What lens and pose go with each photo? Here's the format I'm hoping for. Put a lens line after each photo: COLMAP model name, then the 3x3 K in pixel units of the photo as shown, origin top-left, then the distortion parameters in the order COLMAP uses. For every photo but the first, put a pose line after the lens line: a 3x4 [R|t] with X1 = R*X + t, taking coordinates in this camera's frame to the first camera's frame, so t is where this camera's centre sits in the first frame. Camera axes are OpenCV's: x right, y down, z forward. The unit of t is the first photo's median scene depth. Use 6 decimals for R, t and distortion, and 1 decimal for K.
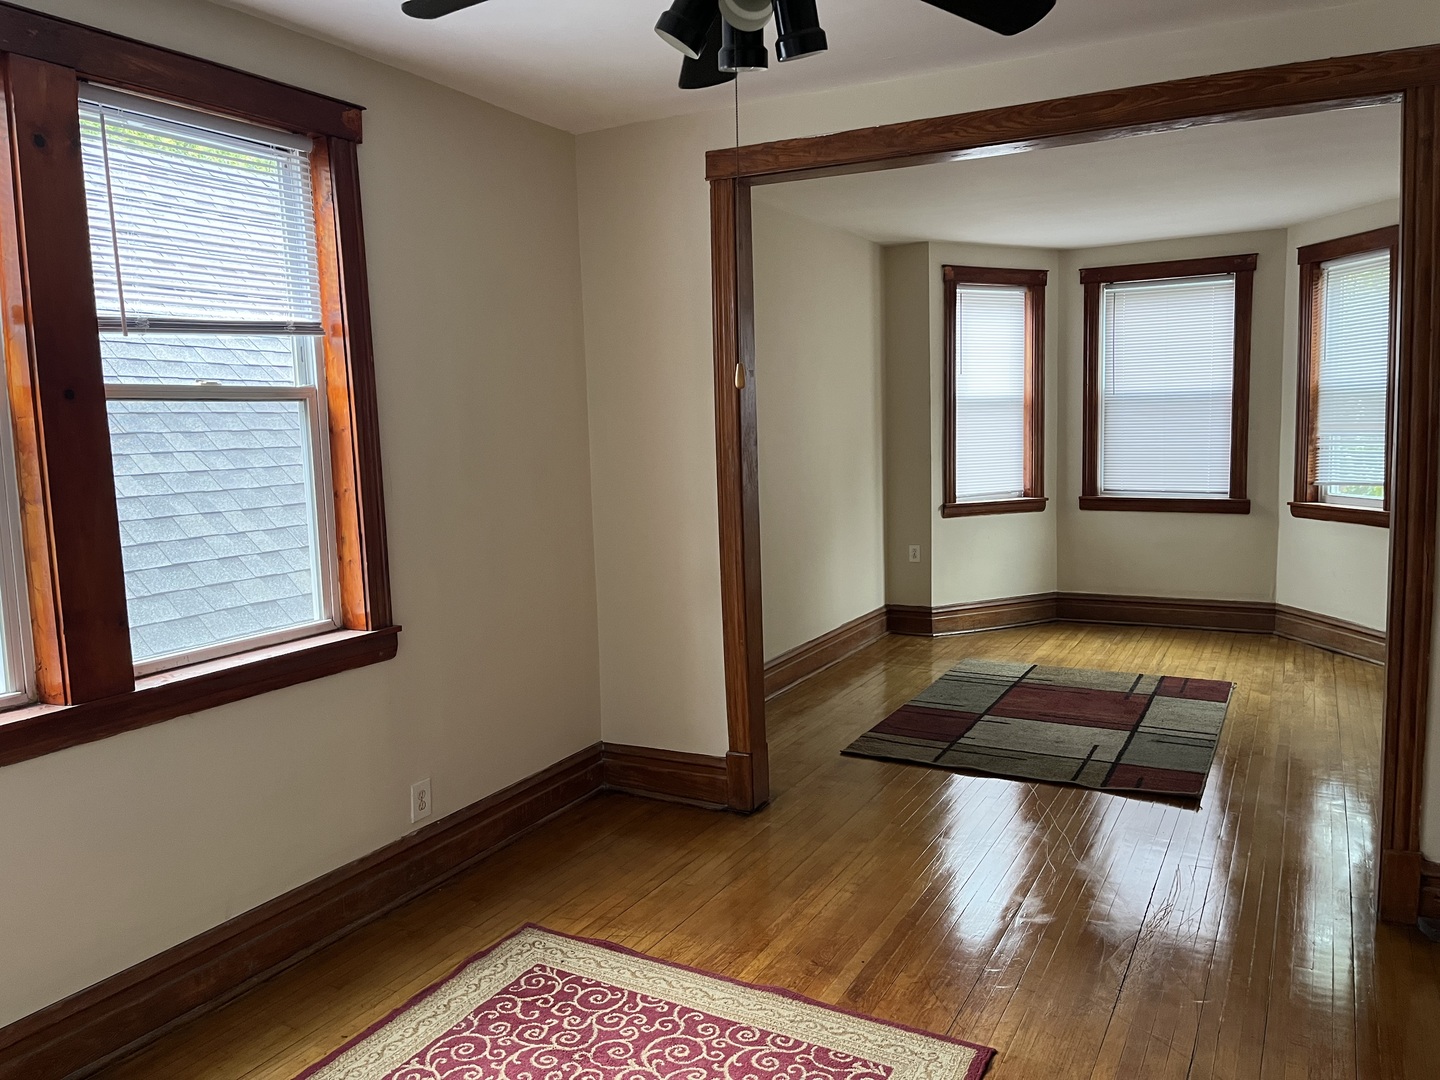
lens RADIAL K [[1092.2, 0, 714.3], [0, 1092.2, 533.6], [0, 0, 1]] dist [0.018015, 0.000956]
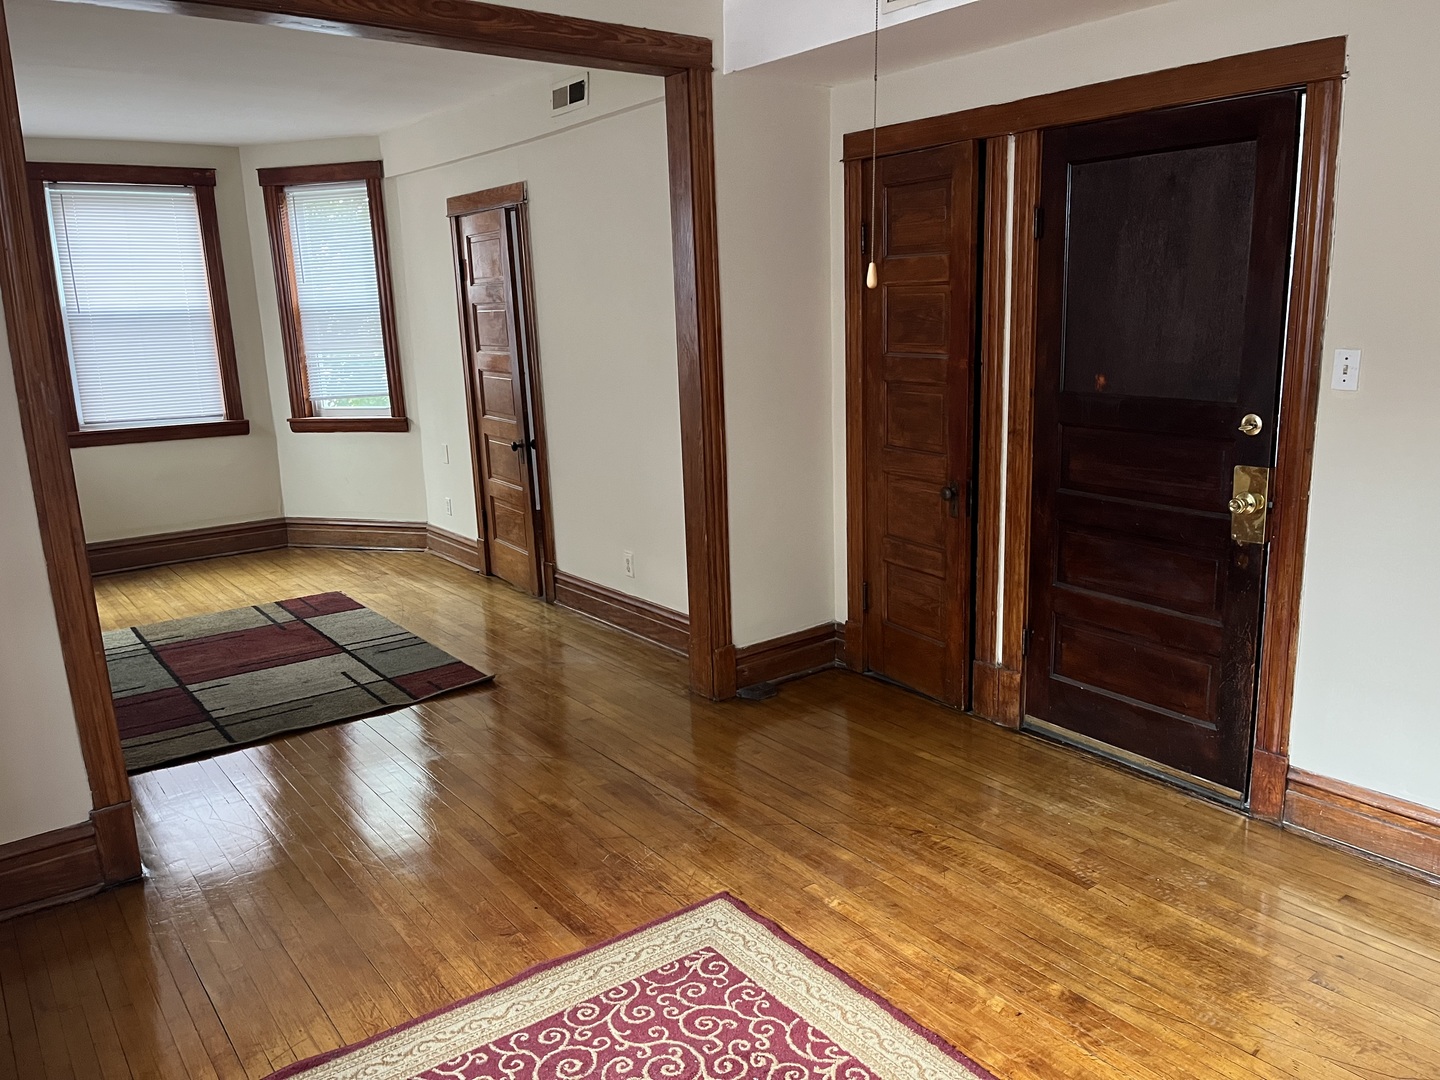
lens RADIAL K [[1092.2, 0, 716.9], [0, 1092.2, 534.2], [0, 0, 1]] dist [0.018015, 0.000956]
pose [[0.411808, -0.175734, 0.894165, -0.351545], [0.116868, 0.983311, 0.139430, -0.024904], [-0.903745, 0.047081, 0.425473, 0.260516]]
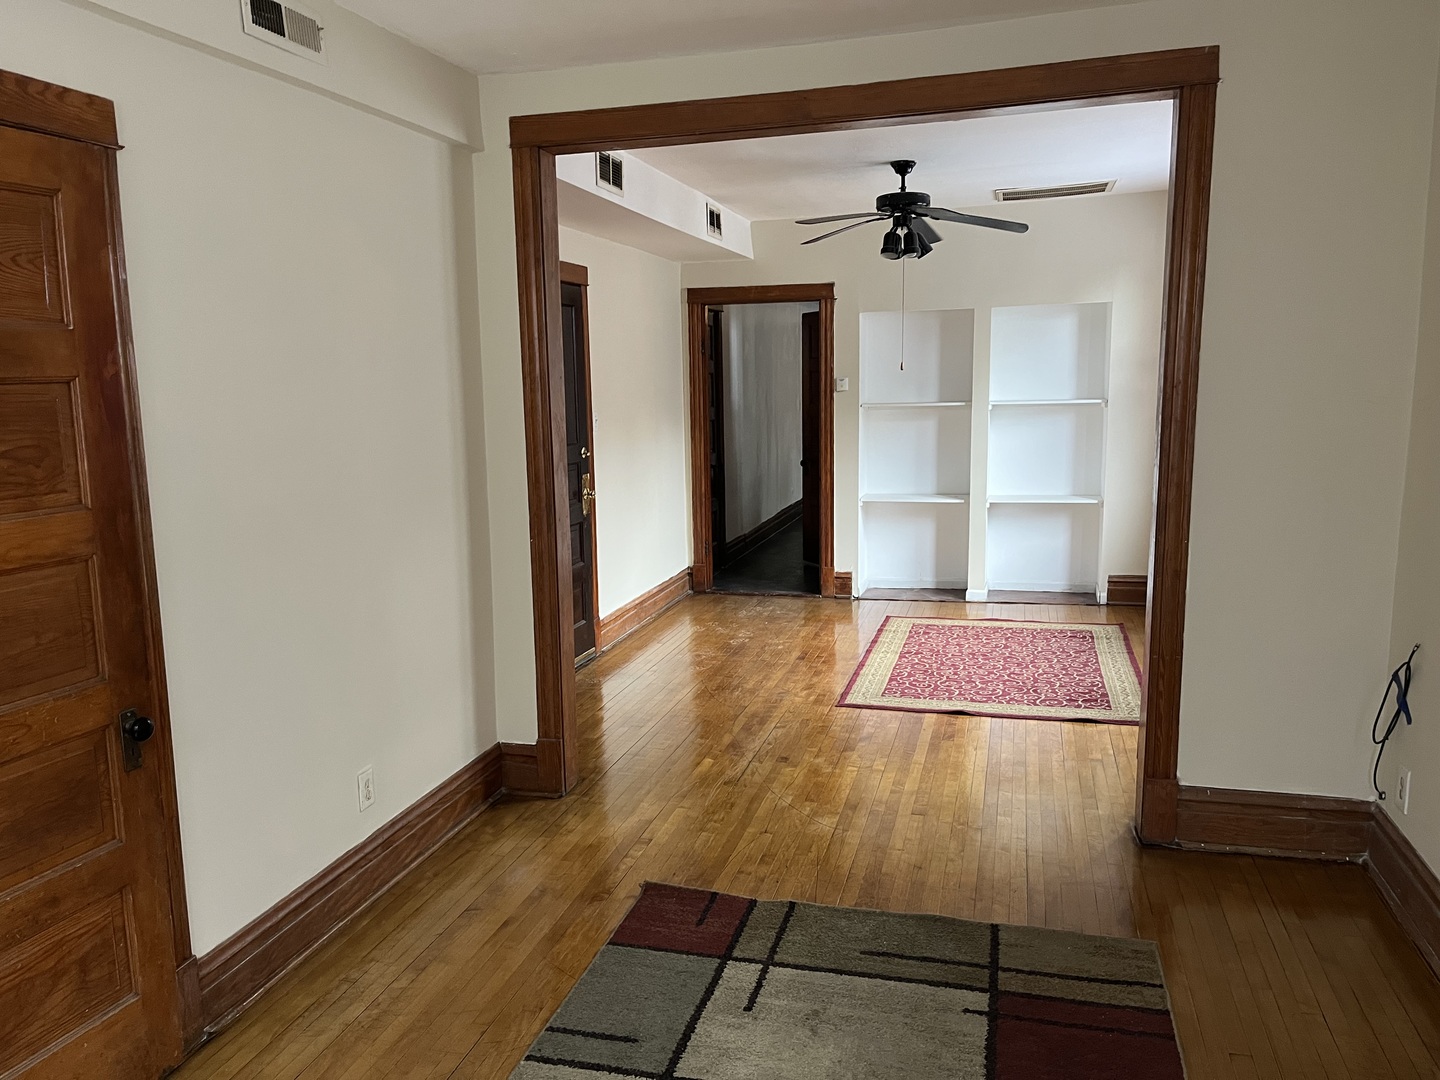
lens RADIAL K [[1092.2, 0, 725.8], [0, 1092.2, 544.3], [0, 0, 1]] dist [0.018015, 0.000956]
pose [[-0.970052, 0.086516, -0.226967, 0.442831], [0.024248, 0.964241, 0.263915, -0.170981], [0.241683, 0.250508, -0.937462, 1.388037]]
